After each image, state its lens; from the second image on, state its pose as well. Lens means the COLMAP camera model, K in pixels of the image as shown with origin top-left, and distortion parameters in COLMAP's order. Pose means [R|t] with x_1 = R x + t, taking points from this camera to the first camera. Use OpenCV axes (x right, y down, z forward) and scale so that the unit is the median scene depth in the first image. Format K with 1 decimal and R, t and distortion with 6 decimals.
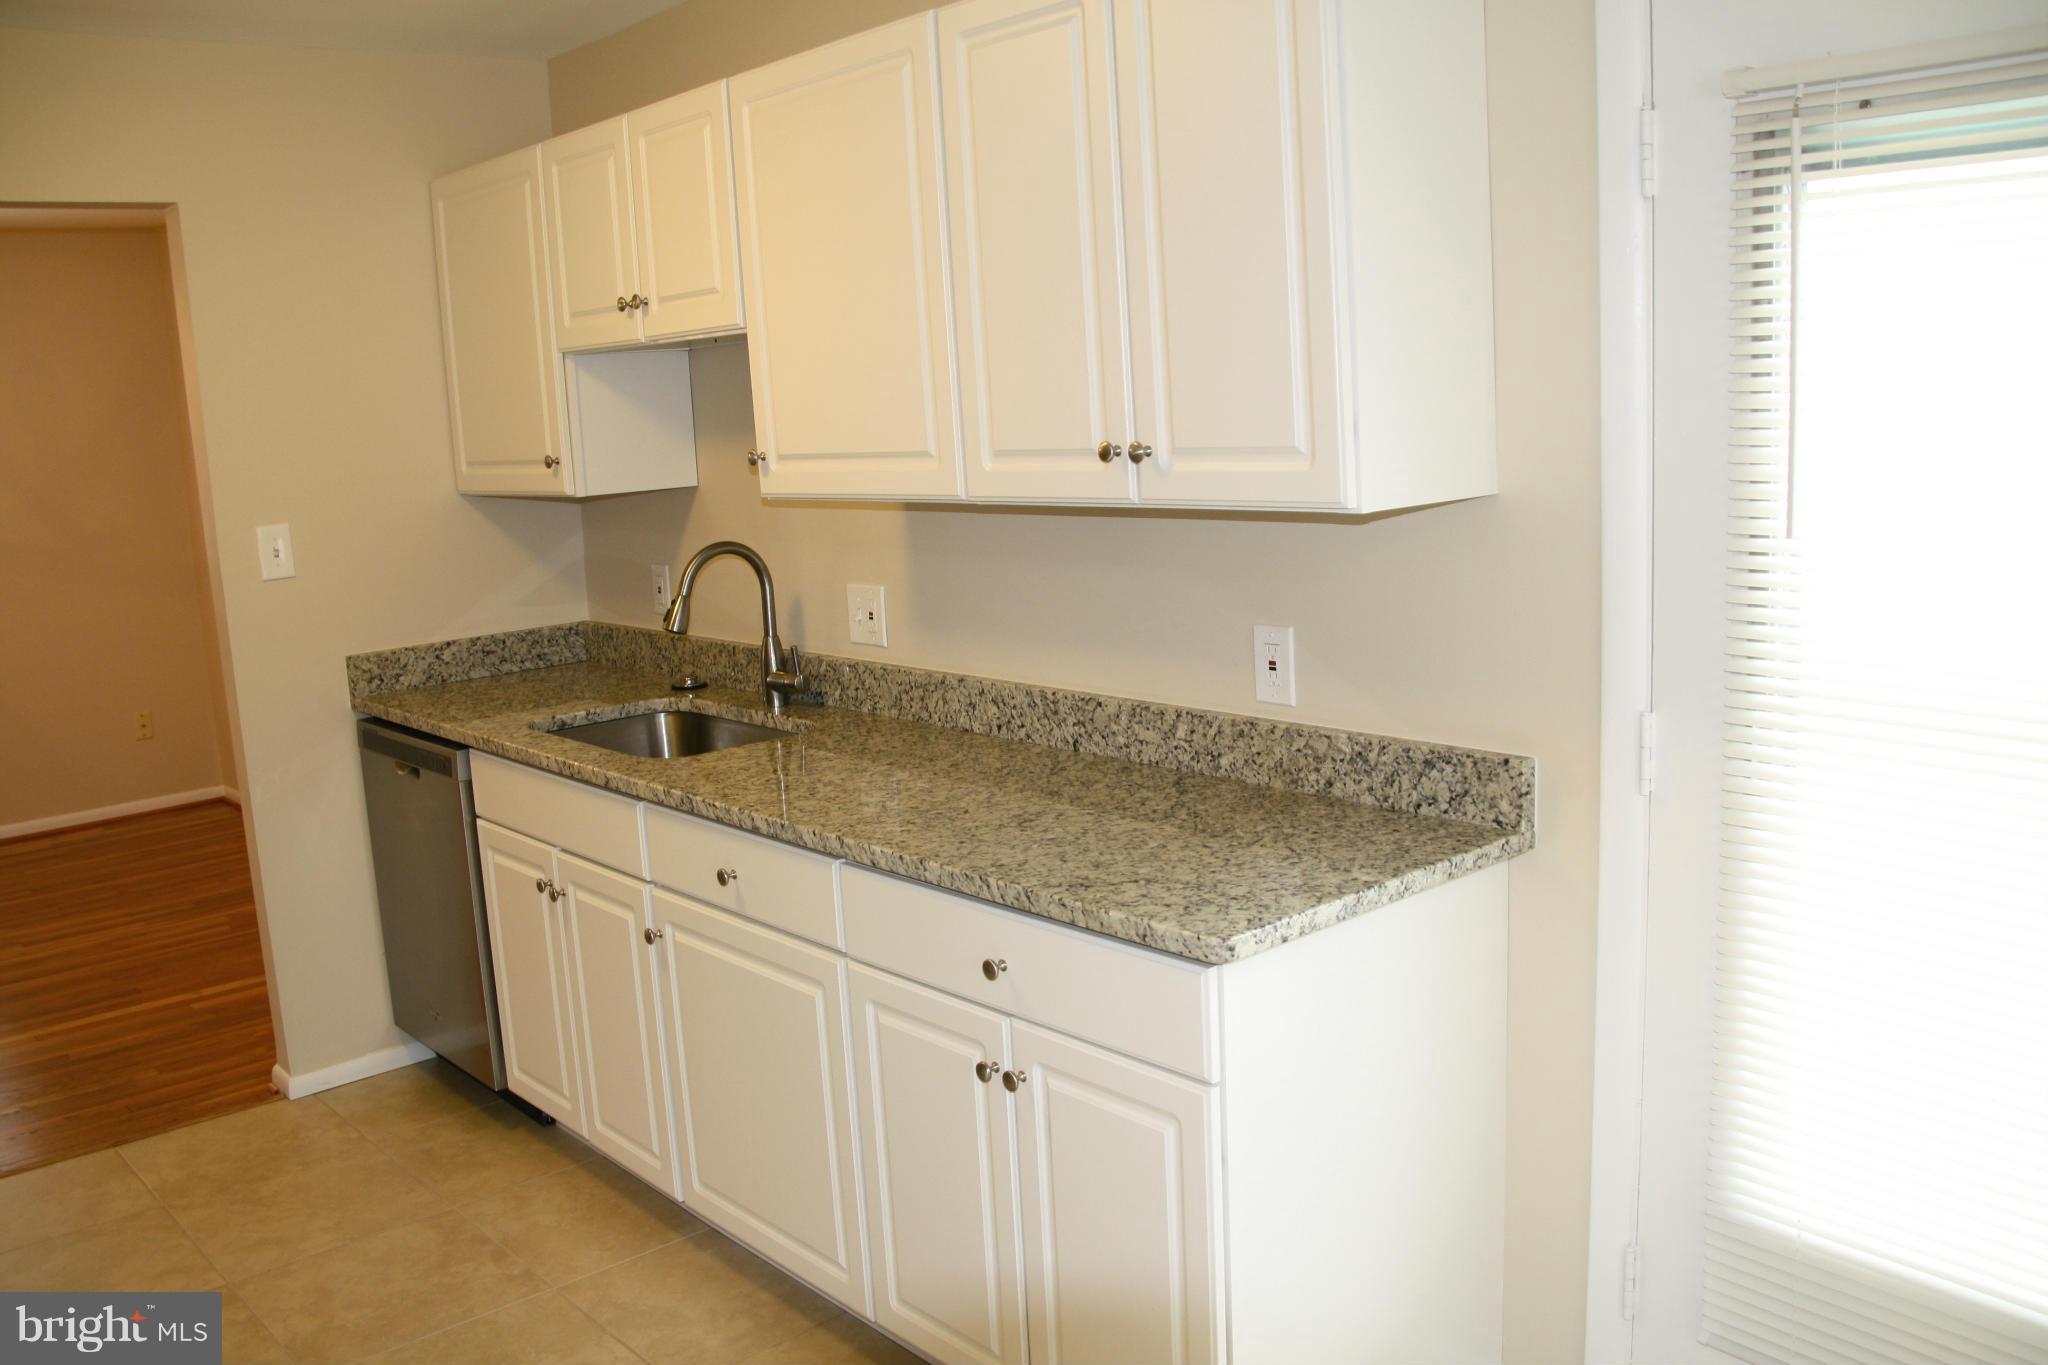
lens RADIAL K [[1756.0, 0, 1027.2], [0, 1756.0, 715.6], [0, 0, 1]] dist [-0.149783, 0.132464]
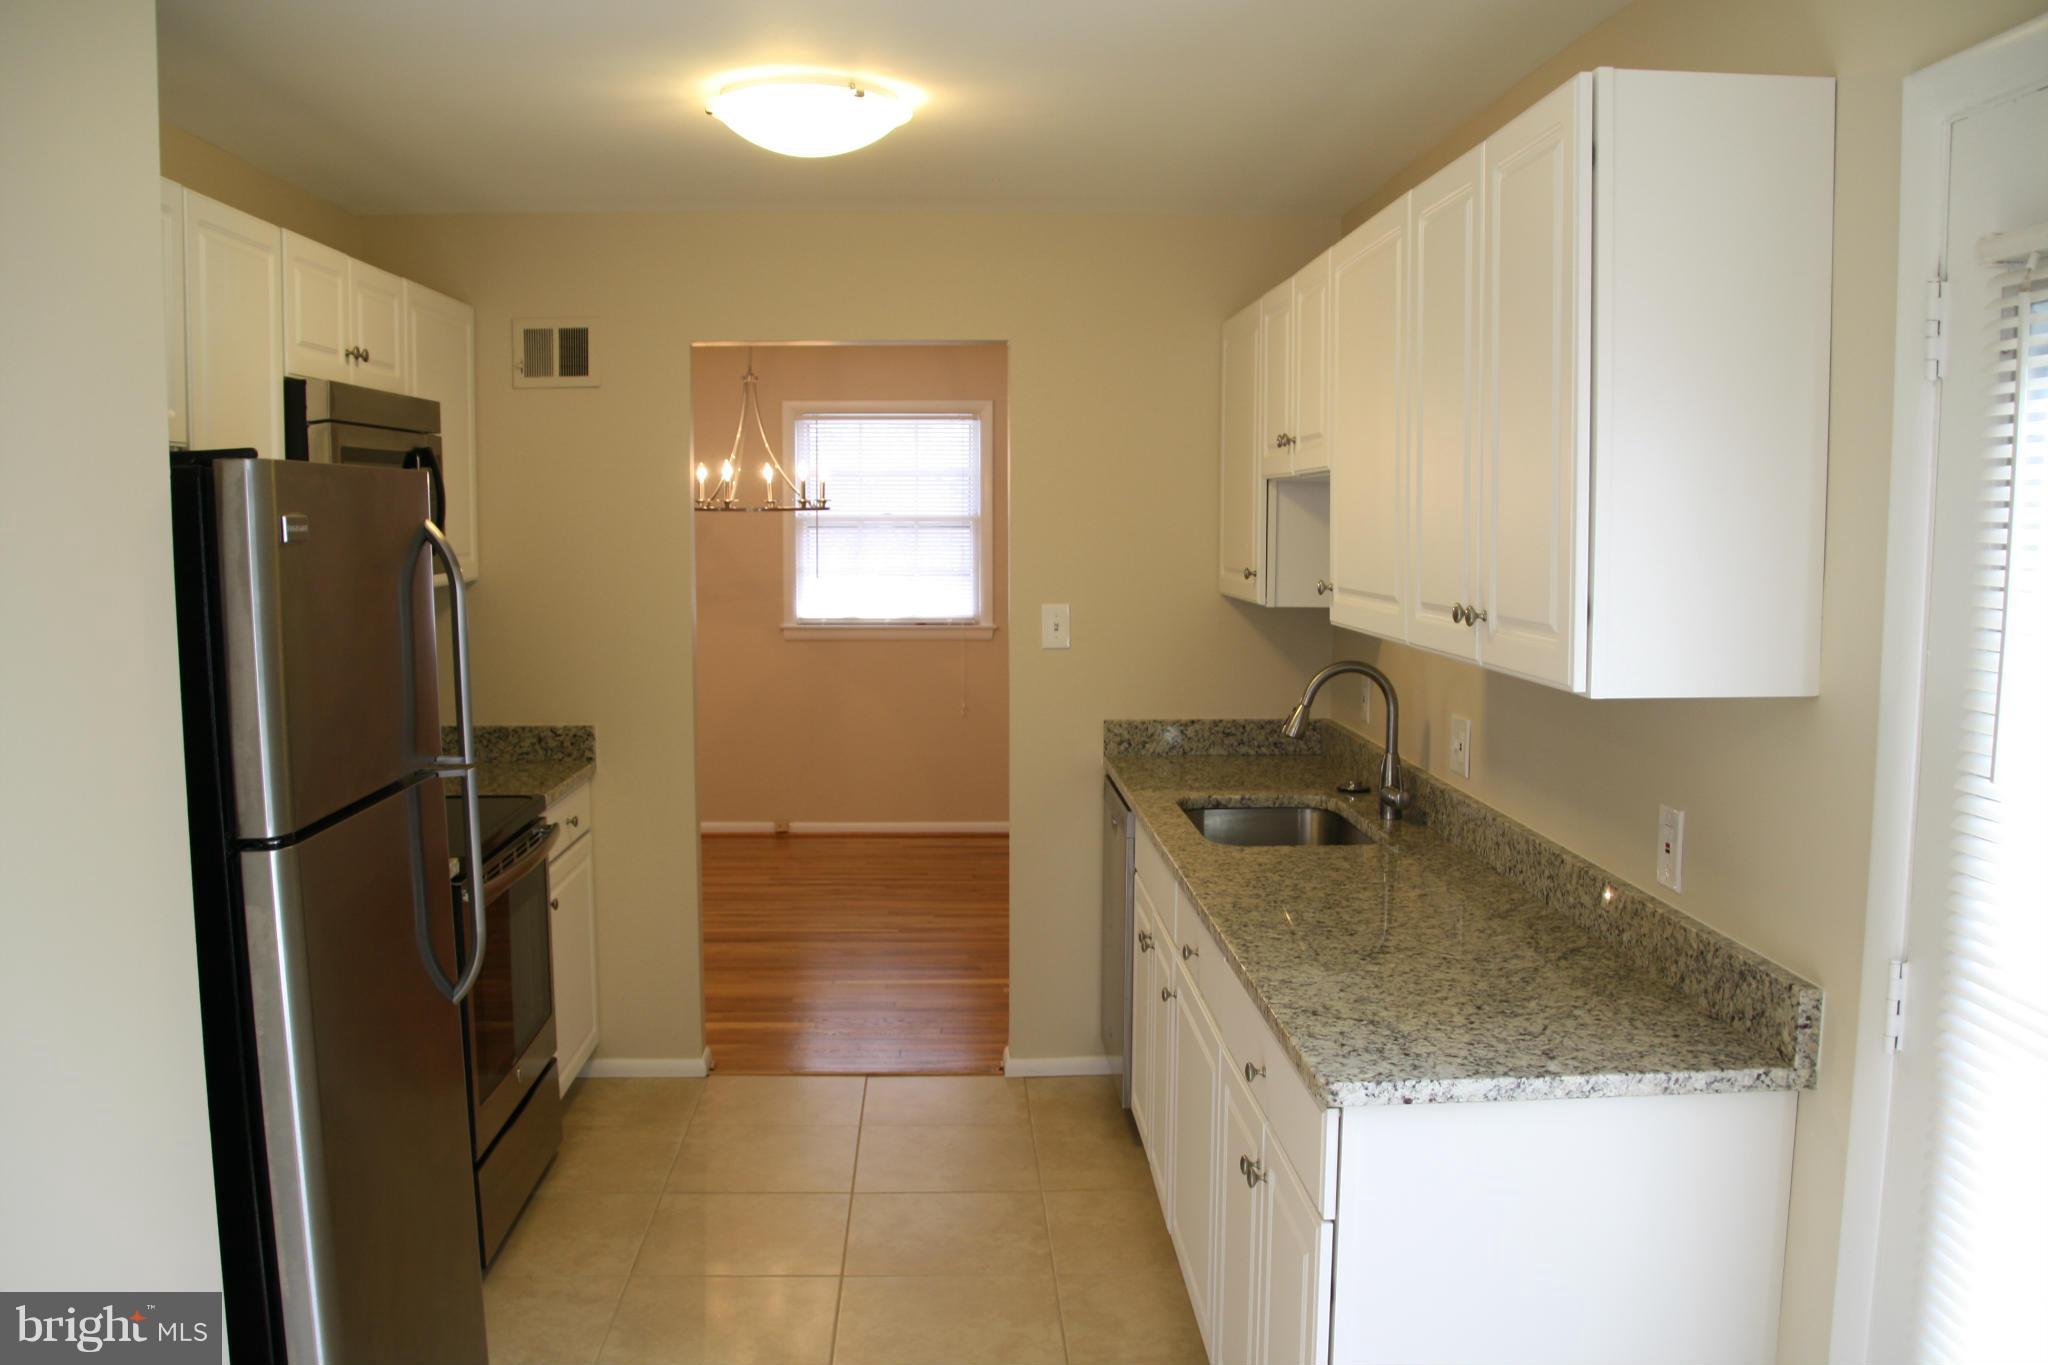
lens RADIAL K [[1710.1, 0, 1059.4], [0, 1710.1, 726.5], [0, 0, 1]] dist [-0.170476, 0.130847]
pose [[0.795203, 0.130945, -0.592034, 0.427049], [-0.159041, 0.987261, 0.004741, -0.047477], [0.585113, 0.090388, 0.805899, 0.054322]]
